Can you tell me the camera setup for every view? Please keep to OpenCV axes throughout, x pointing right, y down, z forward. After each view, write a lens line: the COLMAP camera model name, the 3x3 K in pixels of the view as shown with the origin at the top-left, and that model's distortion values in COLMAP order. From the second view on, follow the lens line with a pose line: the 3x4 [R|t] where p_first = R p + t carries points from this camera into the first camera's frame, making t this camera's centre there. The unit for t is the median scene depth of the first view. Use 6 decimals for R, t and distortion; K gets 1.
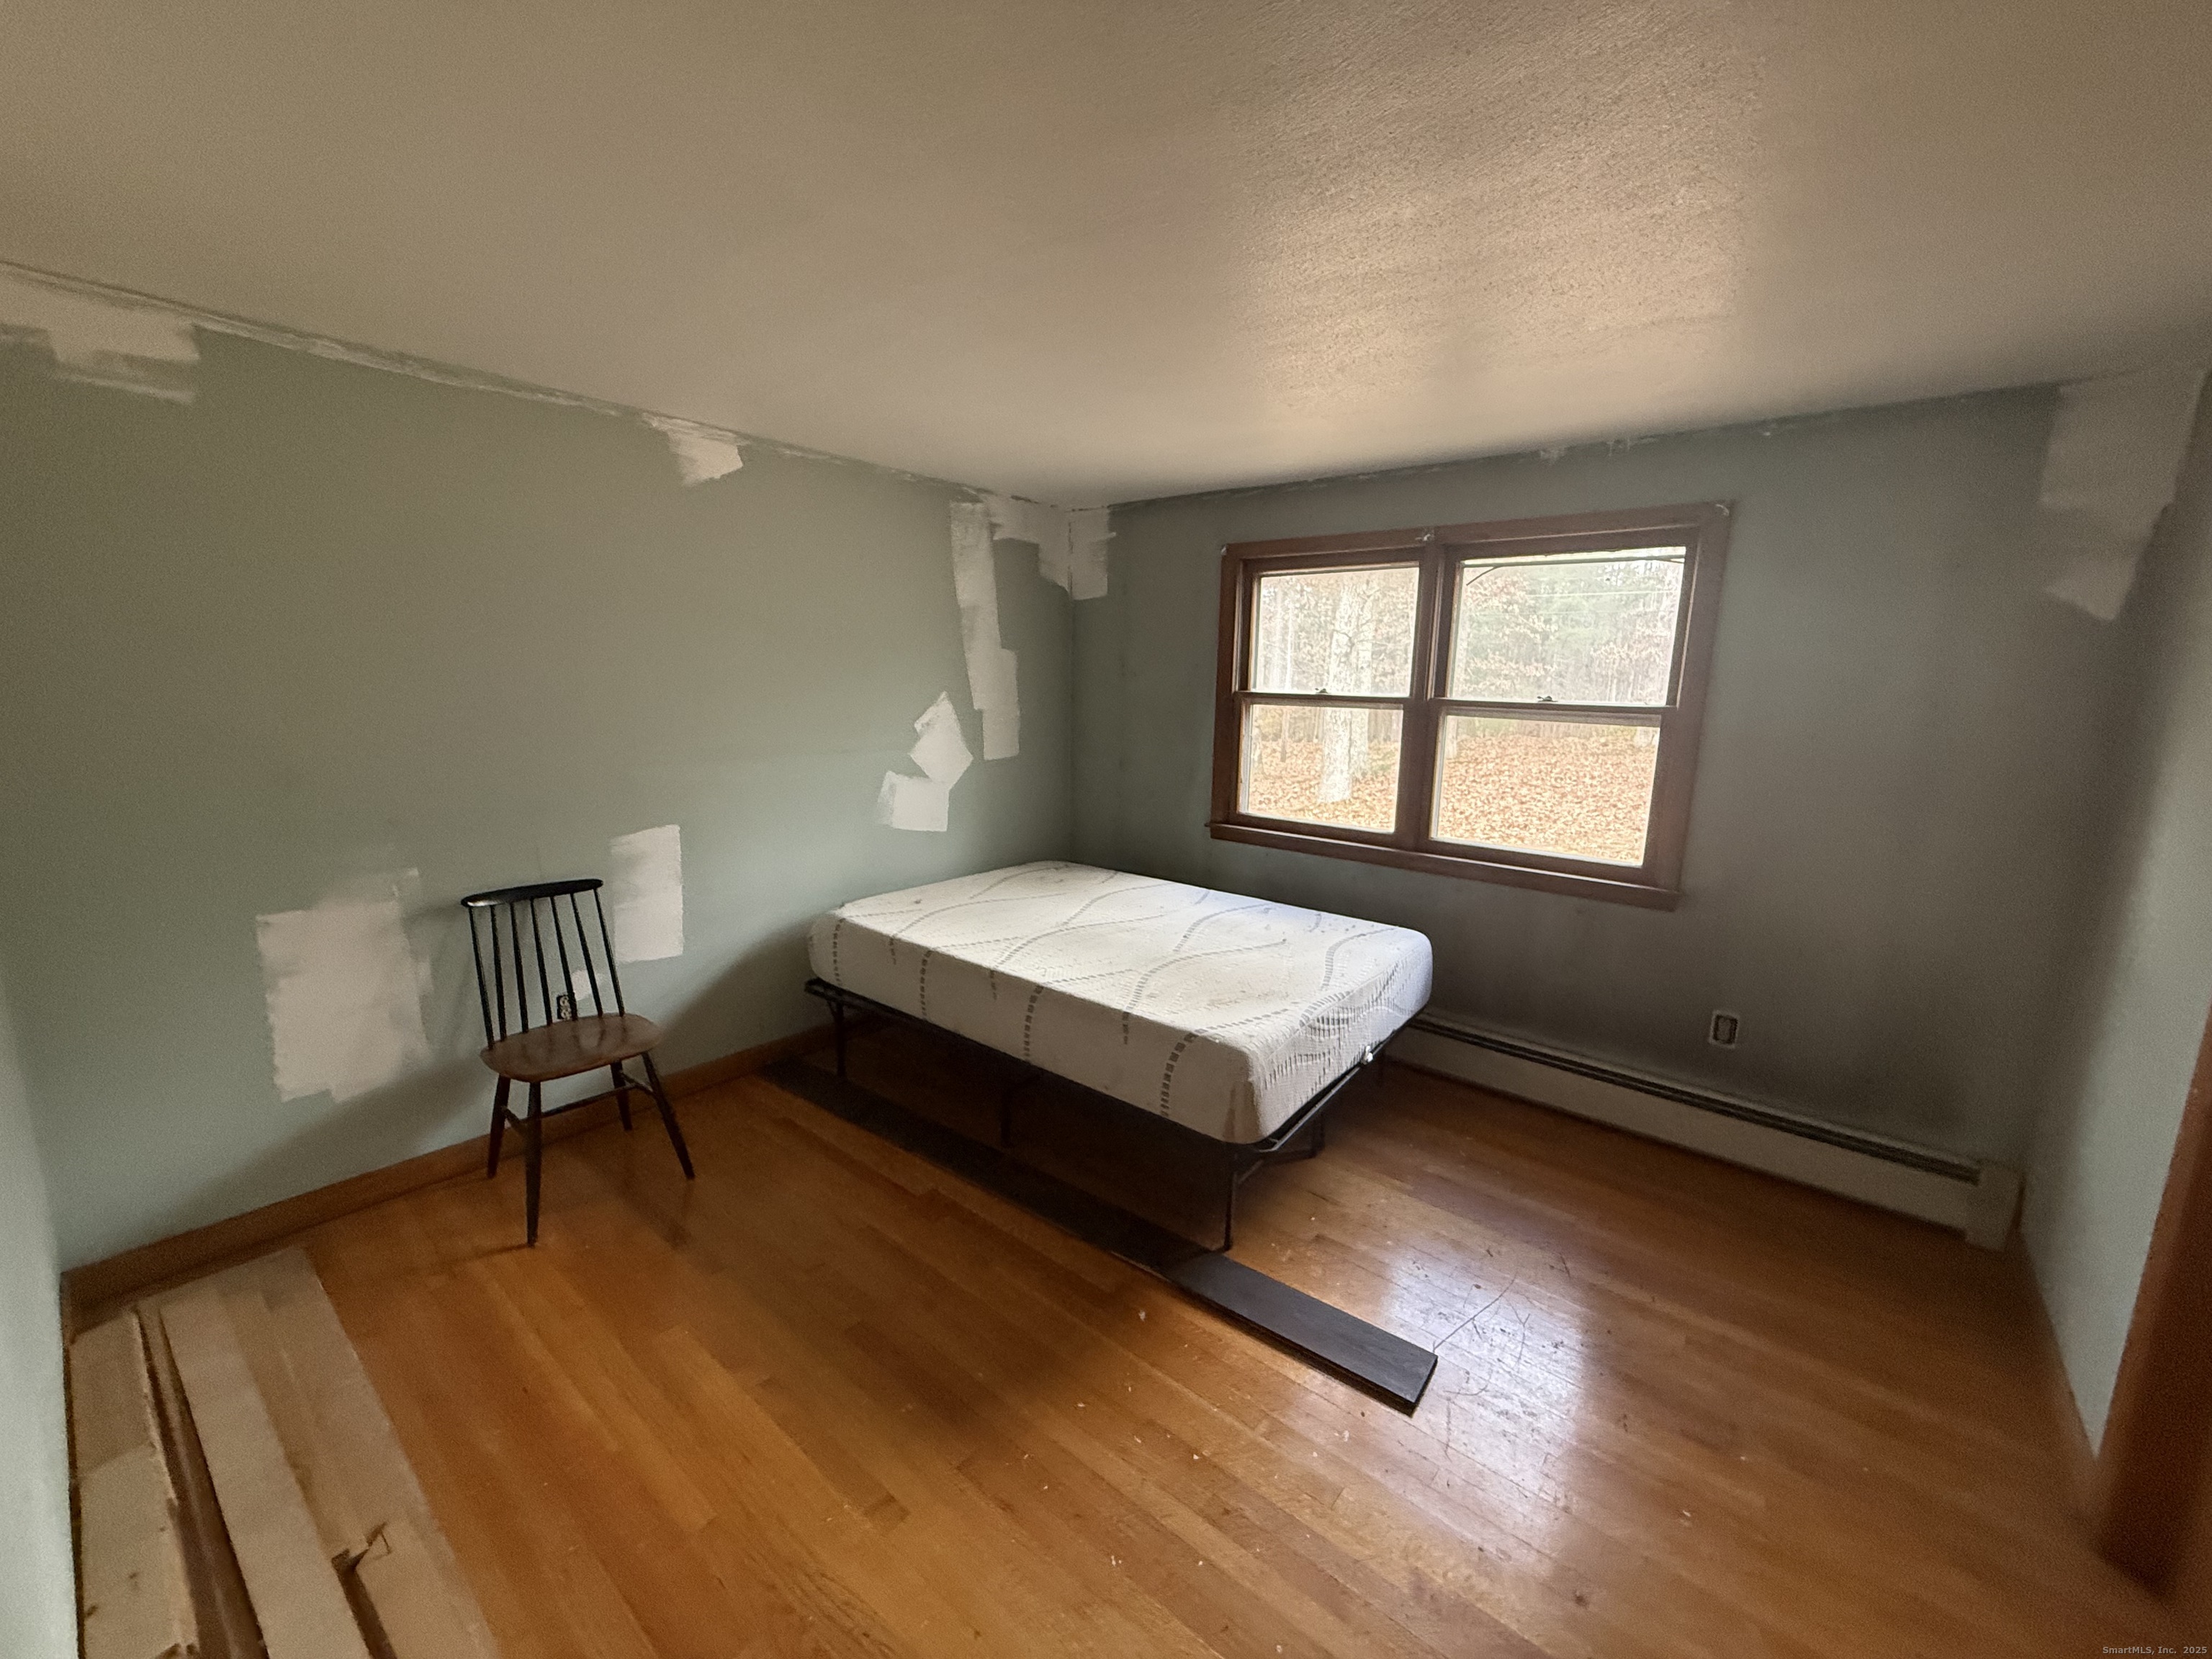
lens RADIAL K [[881.0, 0, 1096.0], [0, 881.0, 828.1], [0, 0, 1]] dist [0.000217, -0.000528]
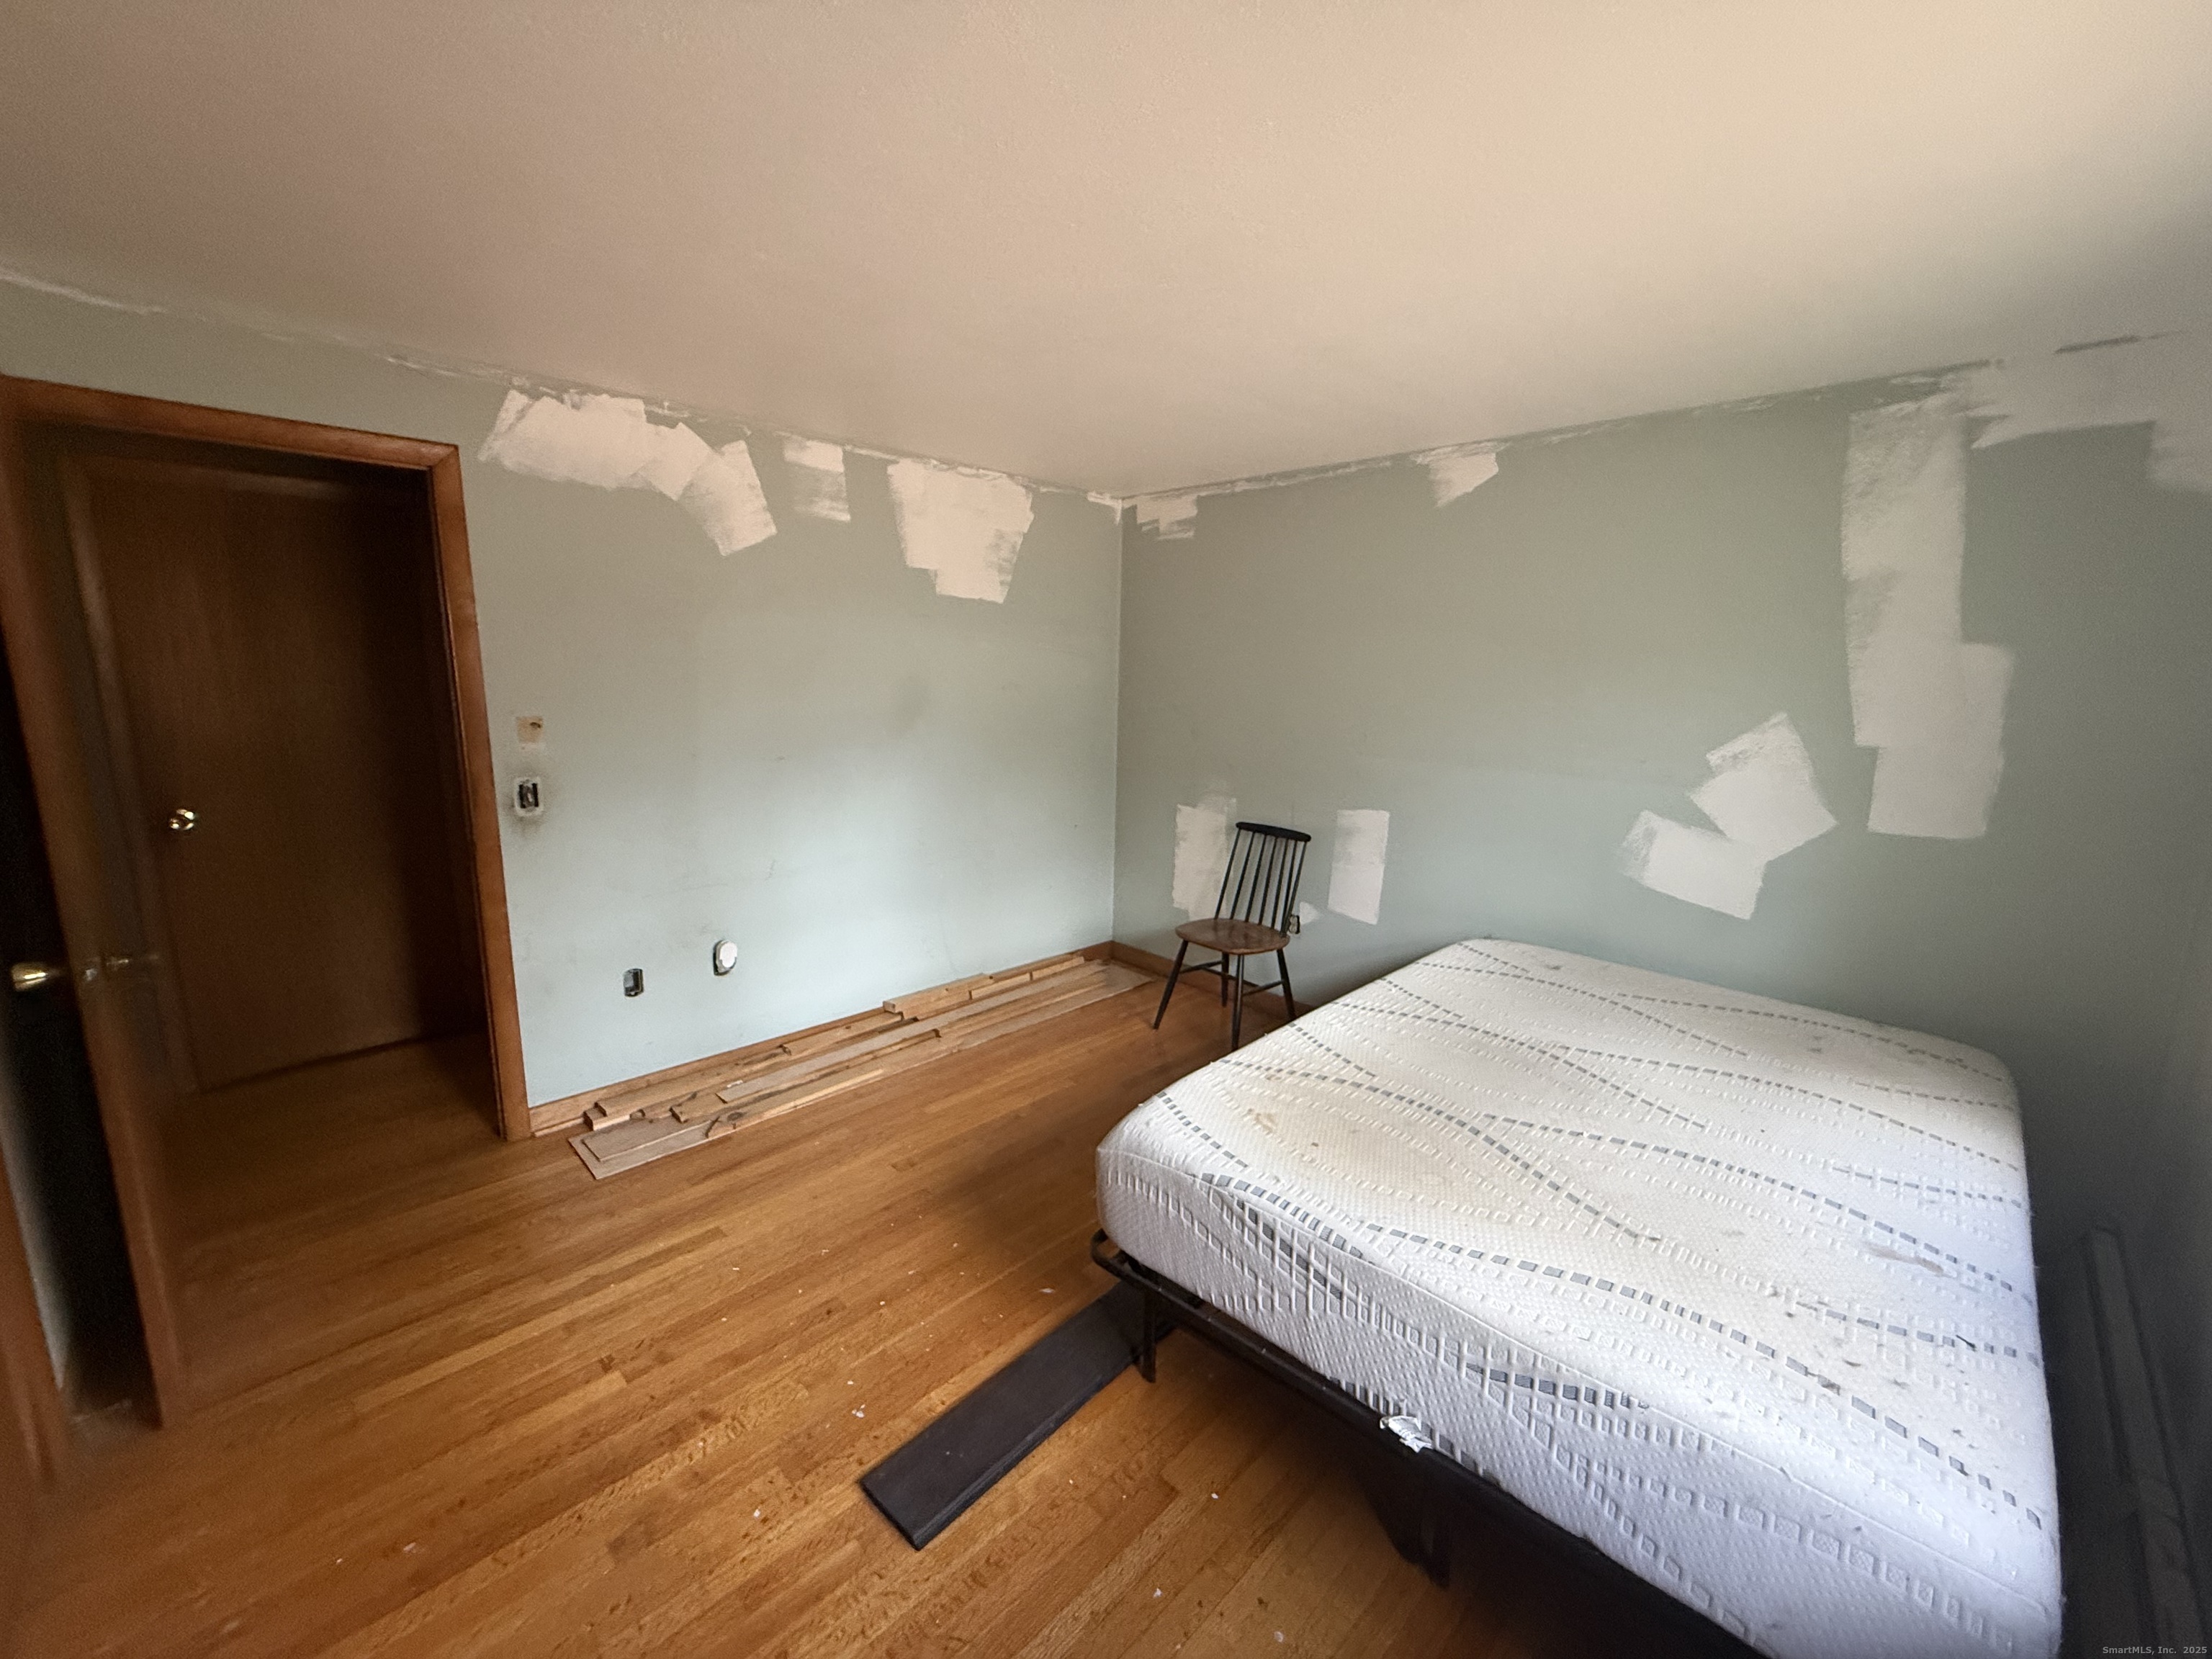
lens RADIAL K [[881.0, 0, 1104.6], [0, 881.0, 829.6], [0, 0, 1]] dist [0.000217, -0.000528]
pose [[-0.090152, 0.158934, -0.983165, 0.675700], [-0.198082, 0.964600, 0.174096, -0.106974], [0.976031, 0.210443, -0.055479, 0.706668]]
